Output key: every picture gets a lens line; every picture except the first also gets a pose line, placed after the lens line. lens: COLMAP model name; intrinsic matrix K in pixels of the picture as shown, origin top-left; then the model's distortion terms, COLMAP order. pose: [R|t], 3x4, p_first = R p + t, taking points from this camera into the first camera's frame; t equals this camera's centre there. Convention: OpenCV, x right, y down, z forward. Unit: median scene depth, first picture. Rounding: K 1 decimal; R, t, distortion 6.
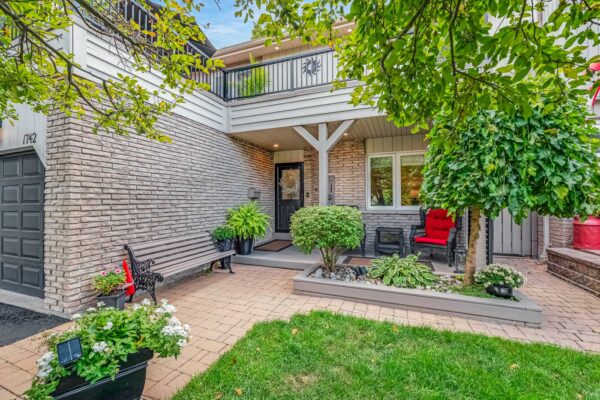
lens RADIAL K [[250.9, 0, 300.0], [0, 250.9, 200.0], [0, 0, 1]] dist [-0.000687, -0.000057]
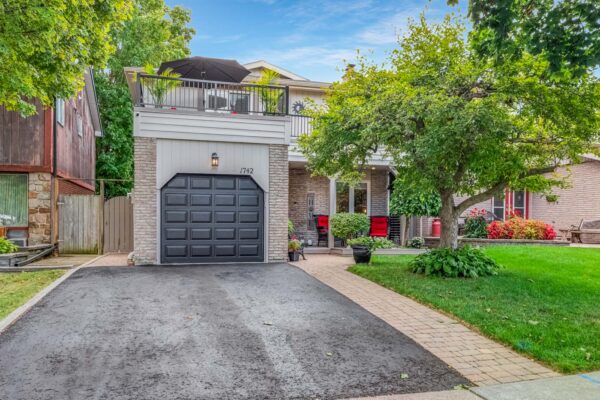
lens RADIAL K [[473.7, 0, 300.6], [0, 473.7, 221.7], [0, 0, 1]] dist [0.000579, -0.000035]
pose [[0.801168, 0.009041, 0.598371, -1.313820], [-0.011376, 0.999935, 0.000124, 0.051720], [-0.598332, -0.006906, 0.801219, -0.924587]]
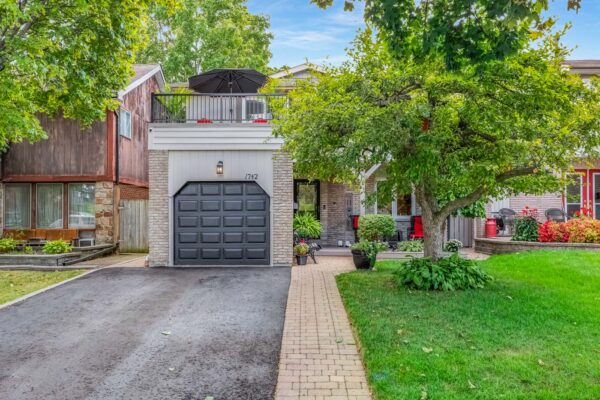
lens RADIAL K [[479.9, 0, 300.0], [0, 479.9, 200.0], [0, 0, 1]] dist [0.006174, 0.000694]
pose [[0.938555, 0.009416, 0.345000, -0.903563], [-0.001310, 0.999718, -0.023722, 0.000574], [-0.345126, 0.021812, 0.938303, -1.175690]]
